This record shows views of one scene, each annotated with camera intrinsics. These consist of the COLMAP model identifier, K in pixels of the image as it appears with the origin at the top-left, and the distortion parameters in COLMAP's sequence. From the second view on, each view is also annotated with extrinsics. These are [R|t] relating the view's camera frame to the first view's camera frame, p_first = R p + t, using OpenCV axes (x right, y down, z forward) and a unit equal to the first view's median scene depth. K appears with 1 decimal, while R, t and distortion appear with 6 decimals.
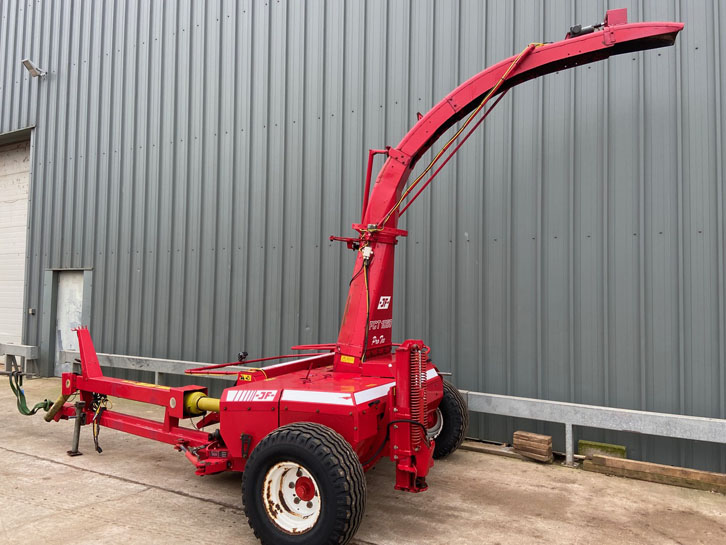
lens RADIAL K [[544.4, 0, 360.8], [0, 544.4, 267.4], [0, 0, 1]] dist [0.129202, -0.163890]
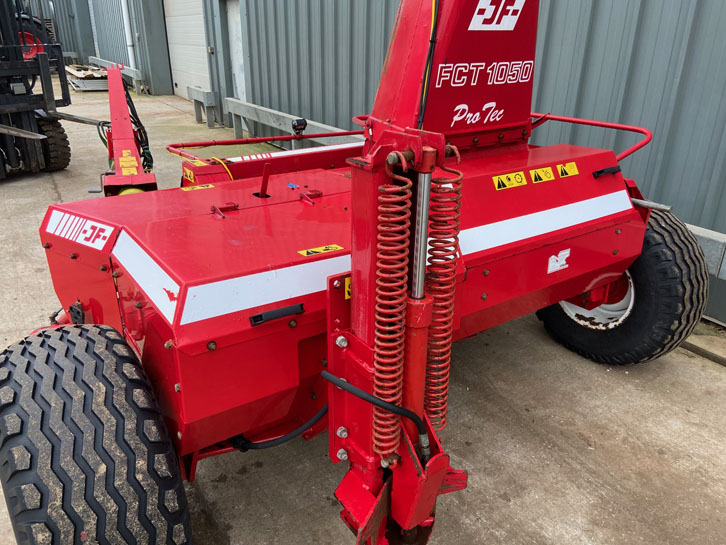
lens RADIAL K [[544.4, 0, 360.8], [0, 544.4, 267.4], [0, 0, 1]] dist [0.129202, -0.163890]
pose [[0.877429, 0.180590, -0.444415, 0.168909], [0.024283, 0.908524, 0.417127, 0.064744], [0.479091, -0.376791, 0.792780, 0.606404]]
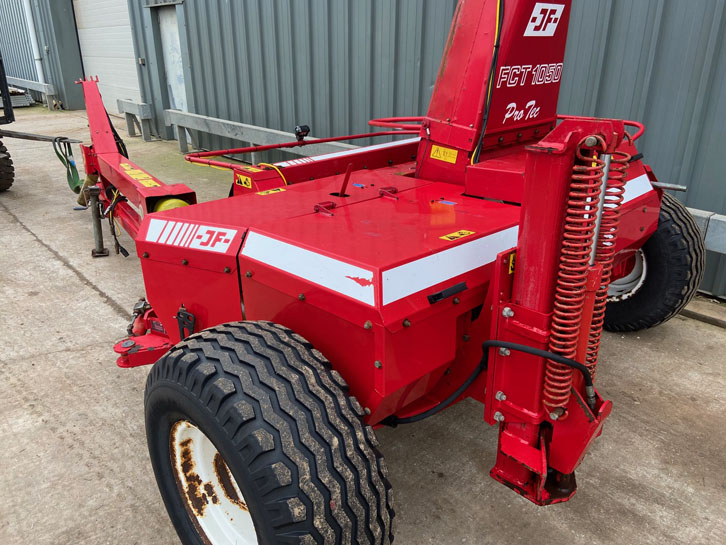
lens RADIAL K [[544.4, 0, 360.8], [0, 544.4, 267.4], [0, 0, 1]] dist [0.129202, -0.163890]
pose [[0.945621, 0.107107, -0.307130, 0.063829], [0.028823, 0.912924, 0.407111, 0.062129], [0.323991, -0.393825, 0.860193, 0.526617]]
